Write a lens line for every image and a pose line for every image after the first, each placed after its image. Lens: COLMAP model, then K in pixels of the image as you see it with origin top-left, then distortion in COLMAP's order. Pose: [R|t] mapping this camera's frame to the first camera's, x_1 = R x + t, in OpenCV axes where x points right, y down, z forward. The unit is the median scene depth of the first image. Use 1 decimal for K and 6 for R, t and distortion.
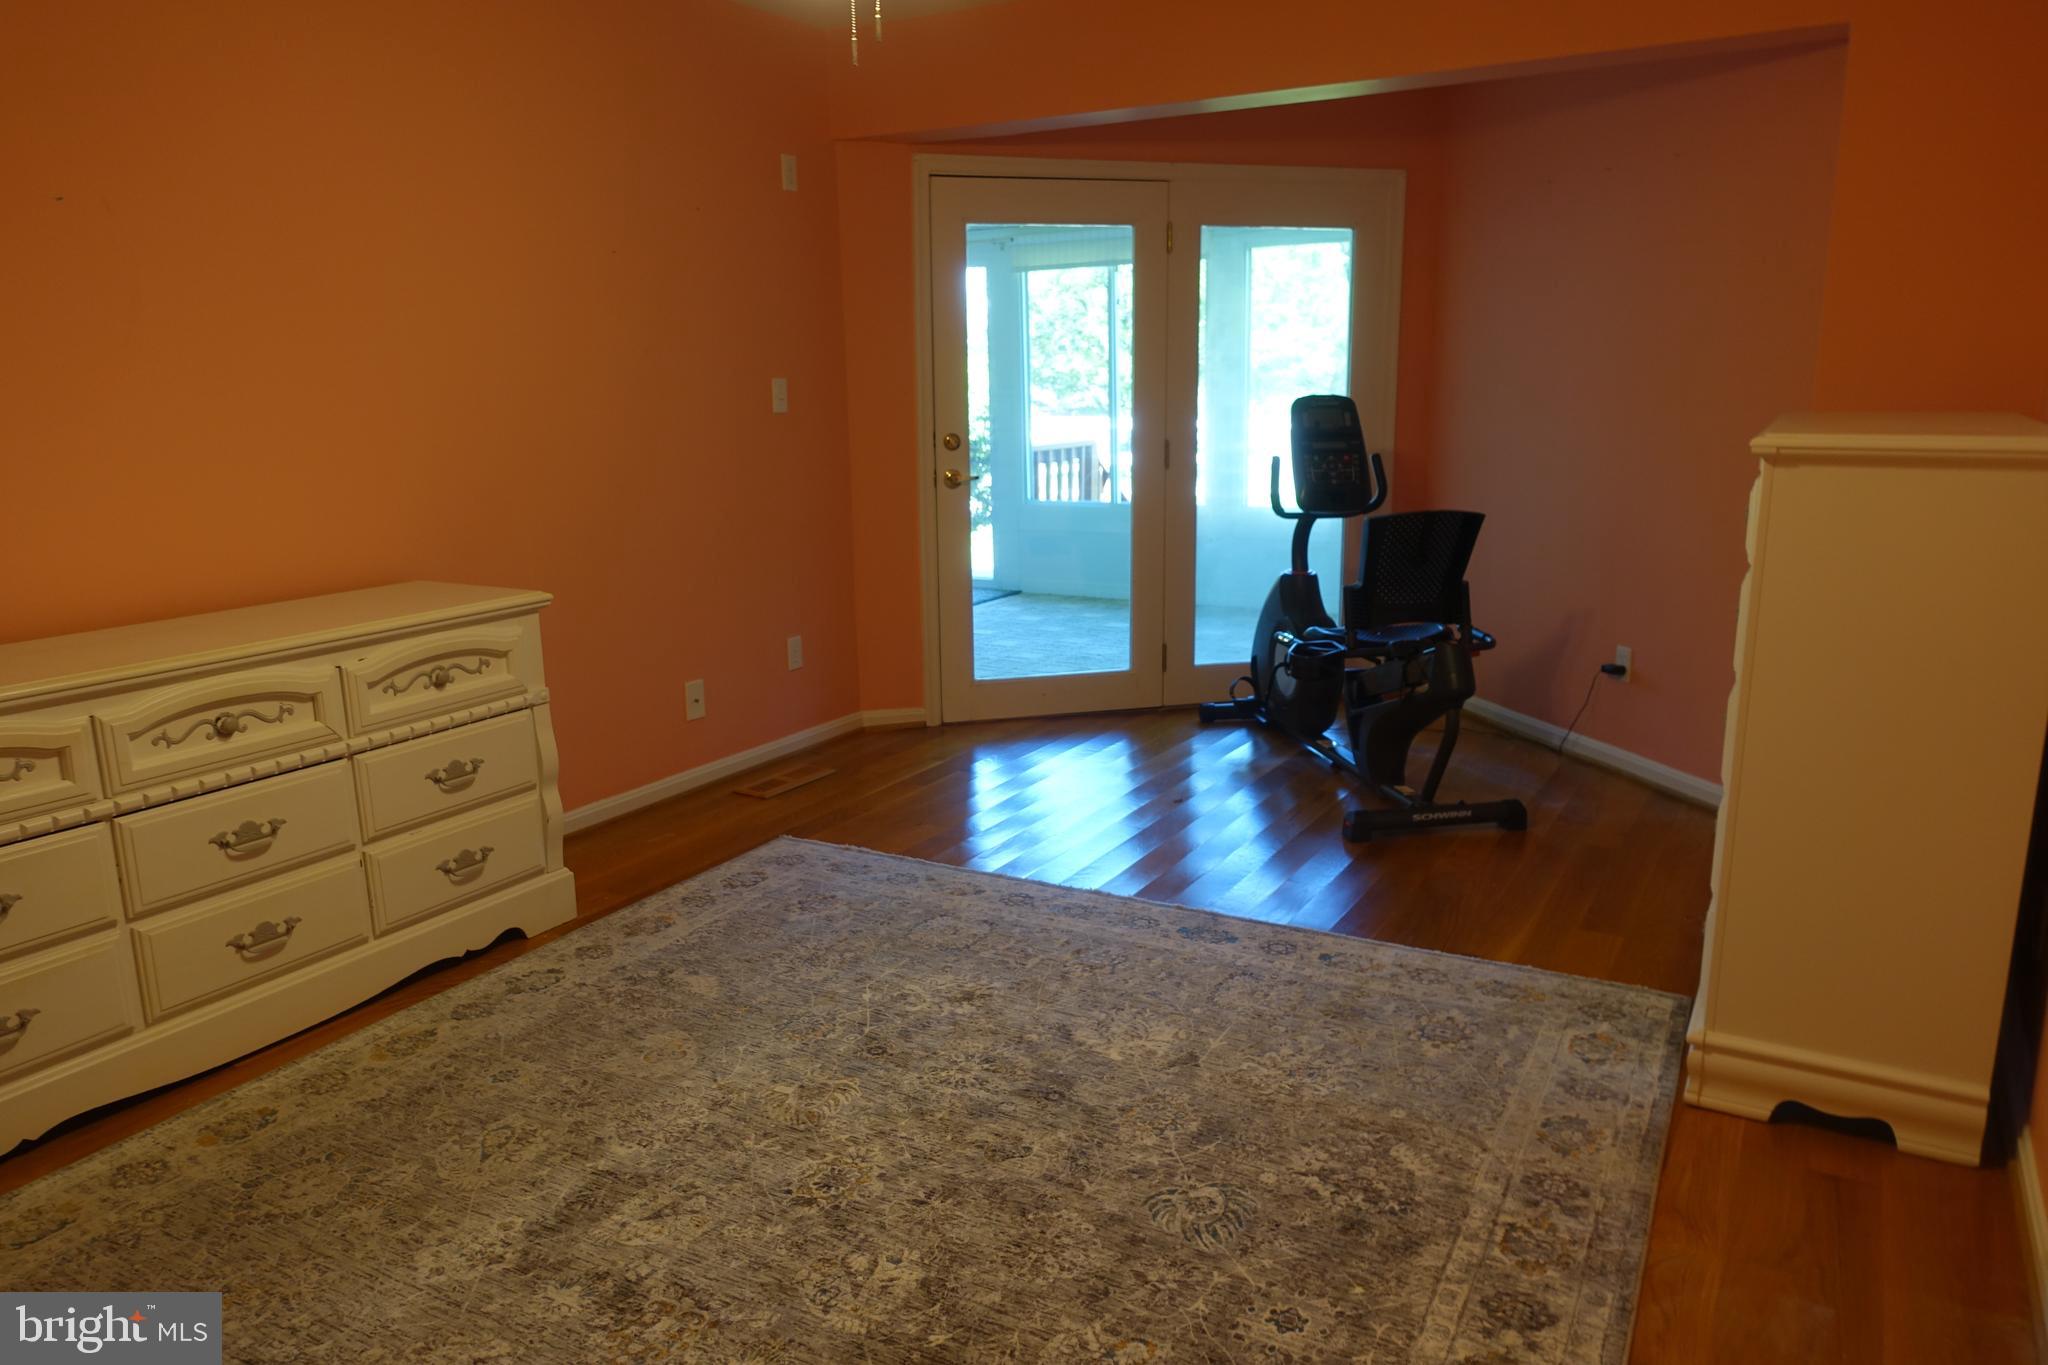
lens RADIAL K [[1418.2, 0, 1029.8], [0, 1418.2, 677.8], [0, 0, 1]] dist [0.005159, 0.002089]
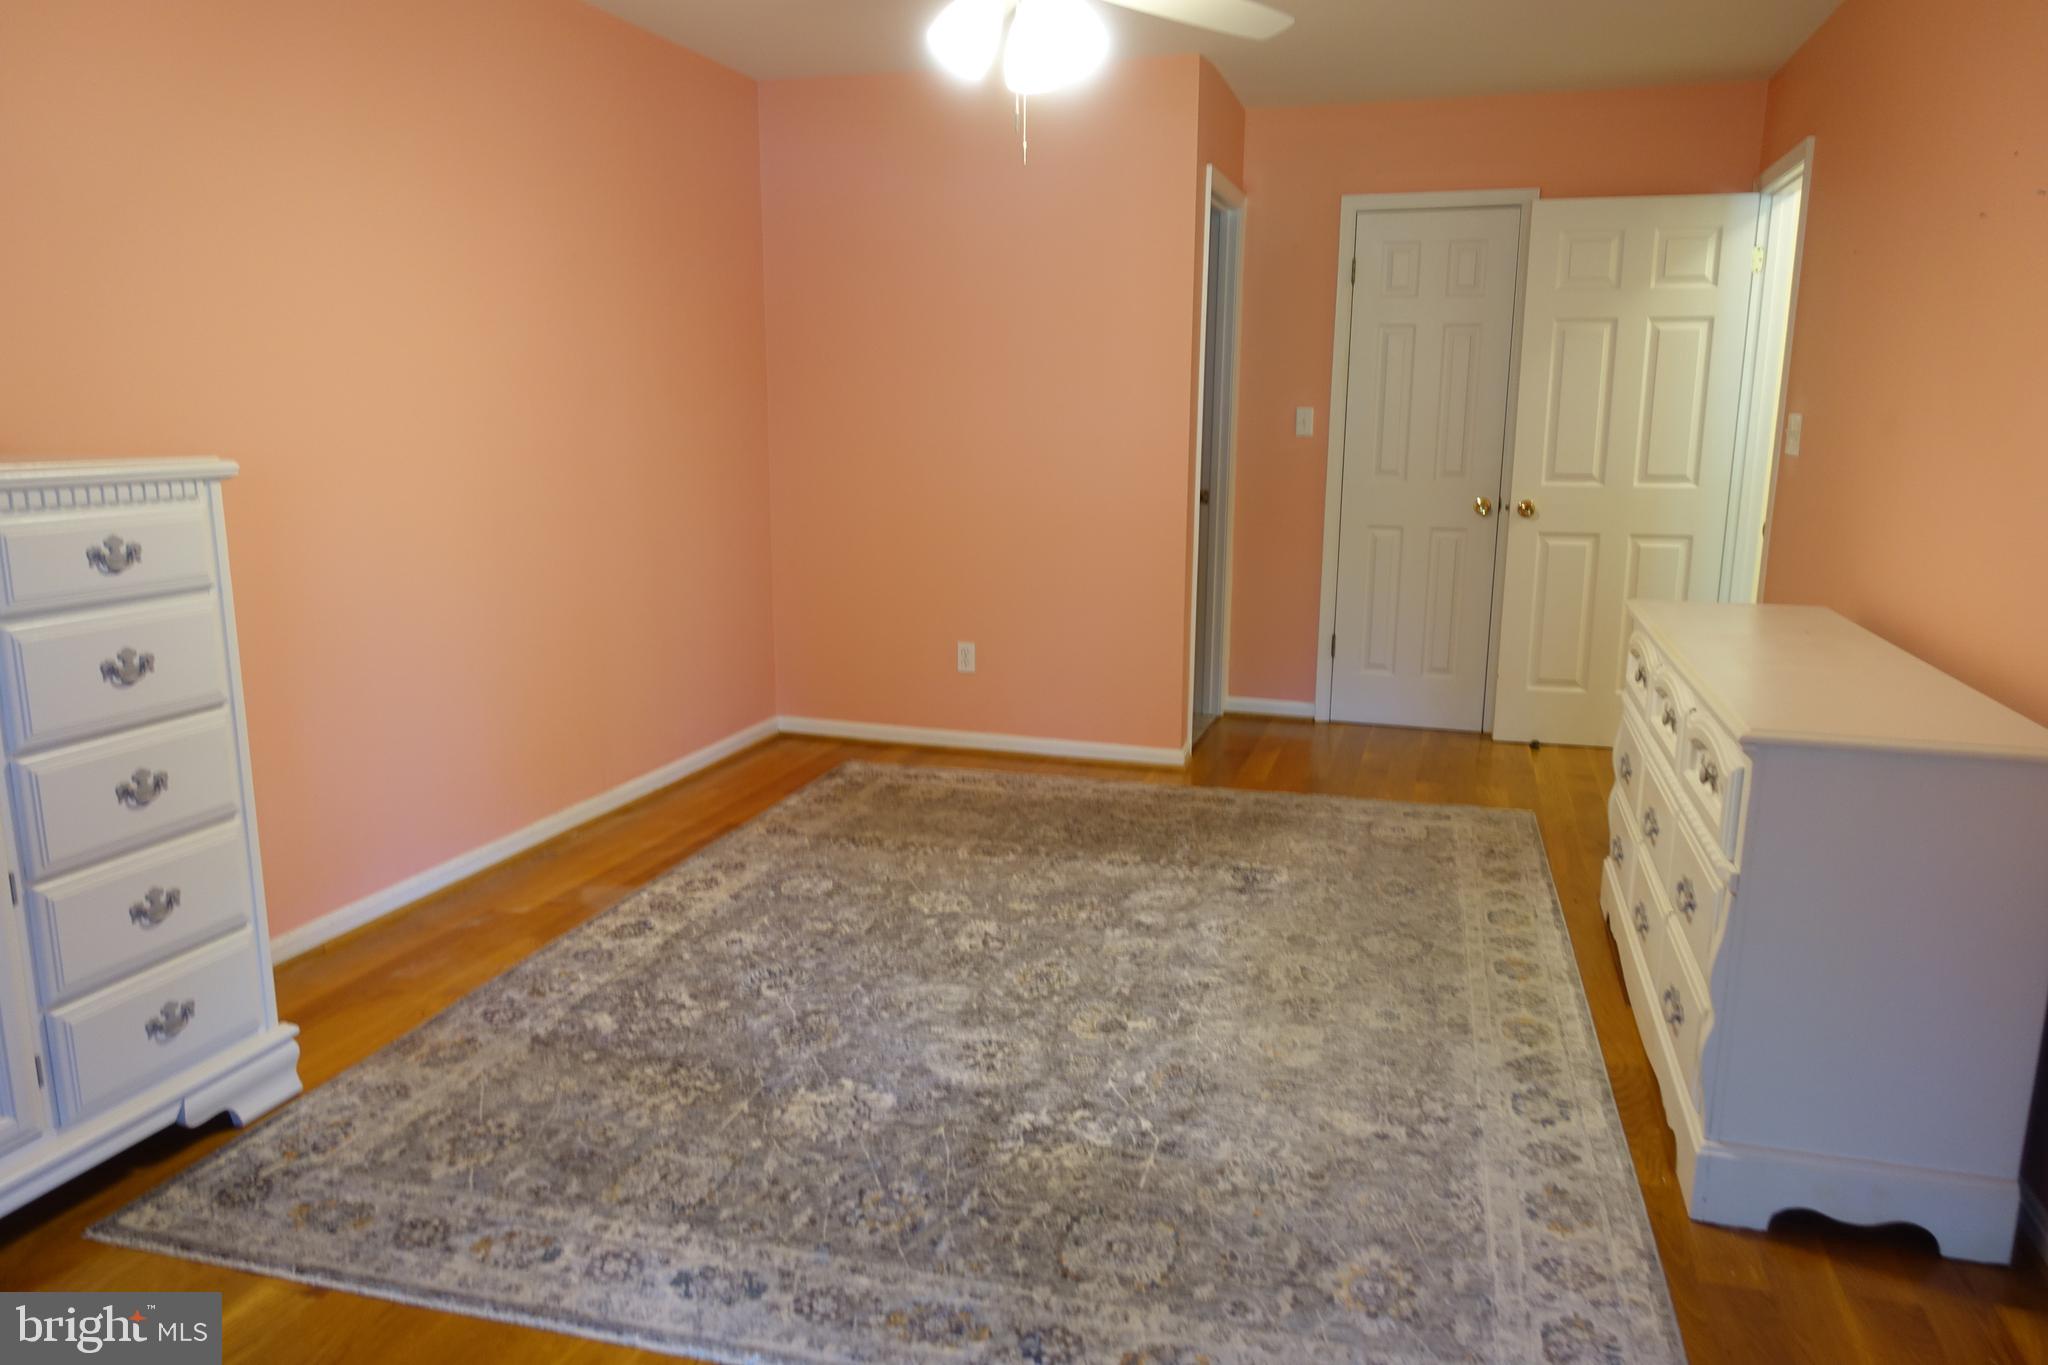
lens RADIAL K [[1418.2, 0, 1029.8], [0, 1418.2, 677.8], [0, 0, 1]] dist [0.005159, 0.002089]
pose [[-0.974315, 0.049158, -0.219760, 0.132500], [-0.041827, 0.919396, 0.391103, -0.366626], [0.221272, 0.390250, -0.893725, 1.703482]]
